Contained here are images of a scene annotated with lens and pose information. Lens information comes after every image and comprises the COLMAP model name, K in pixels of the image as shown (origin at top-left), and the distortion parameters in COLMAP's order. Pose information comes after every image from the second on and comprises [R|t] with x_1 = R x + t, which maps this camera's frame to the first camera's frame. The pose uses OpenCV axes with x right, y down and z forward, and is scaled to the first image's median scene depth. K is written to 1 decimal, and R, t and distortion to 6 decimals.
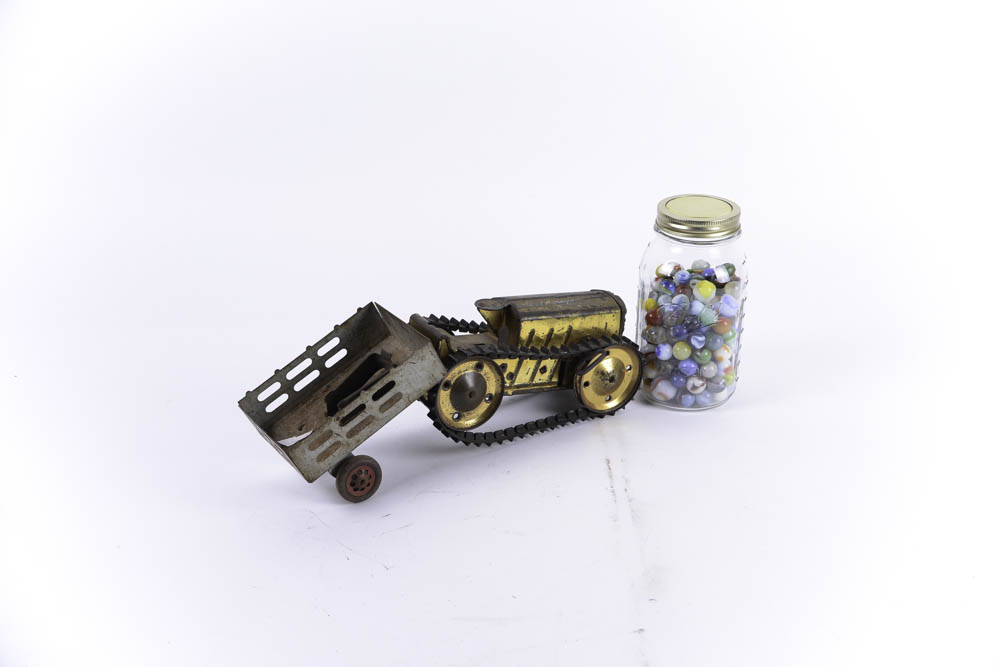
lens RADIAL K [[1299.4, 0, 499.9], [0, 1299.4, 338.3], [0, 0, 1]] dist [0.018472, 0.000000]
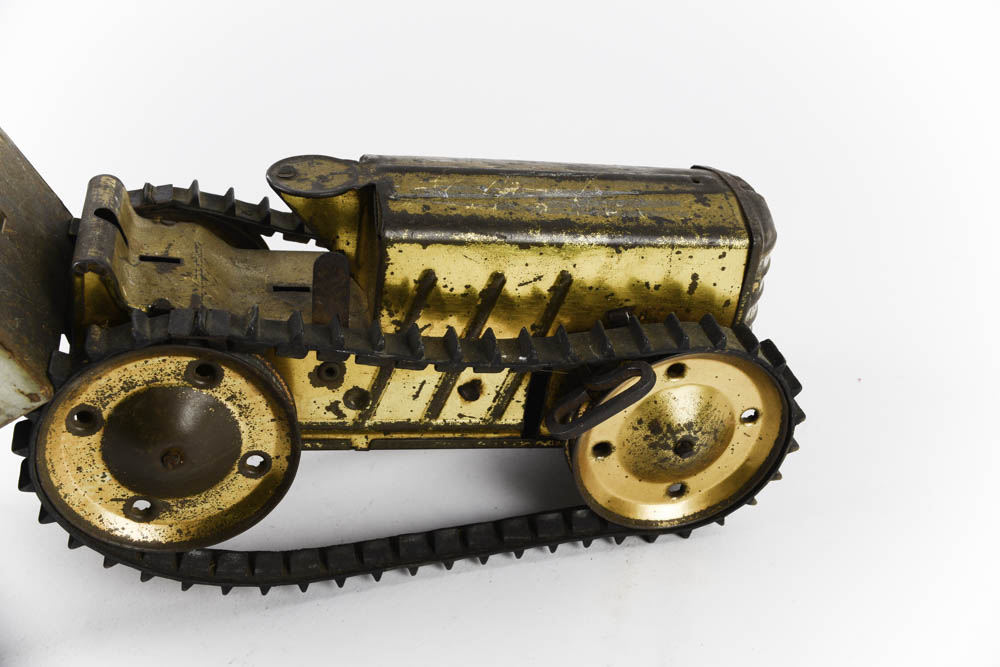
lens RADIAL K [[1157.5, 0, 497.8], [0, 1157.5, 327.4], [0, 0, 1]] dist [0.009168, 0.000000]
pose [[0.949637, 0.161893, -0.268293, 0.120422], [-0.122507, 0.979867, 0.157650, -0.040288], [0.288414, -0.116842, 0.950350, 0.741338]]
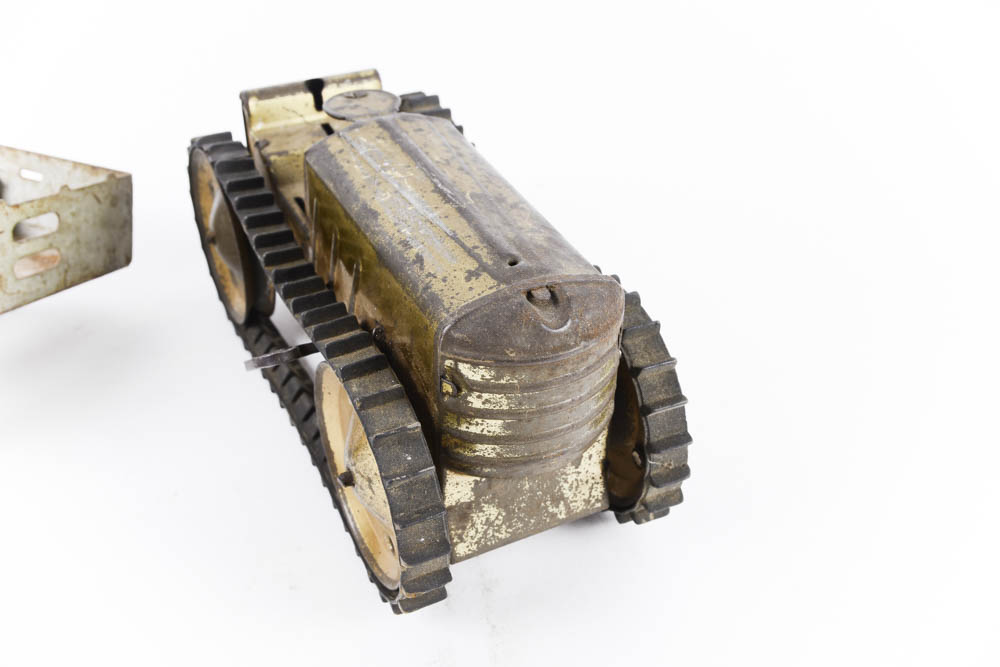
lens RADIAL K [[1157.5, 0, 500.0], [0, 1157.5, 333.8], [0, 0, 1]] dist [0.009168, 0.000000]
pose [[-0.097691, 0.472206, -0.876058, 0.326087], [-0.353153, 0.806536, 0.474113, -0.150334], [0.930451, 0.355699, 0.087969, 1.041990]]
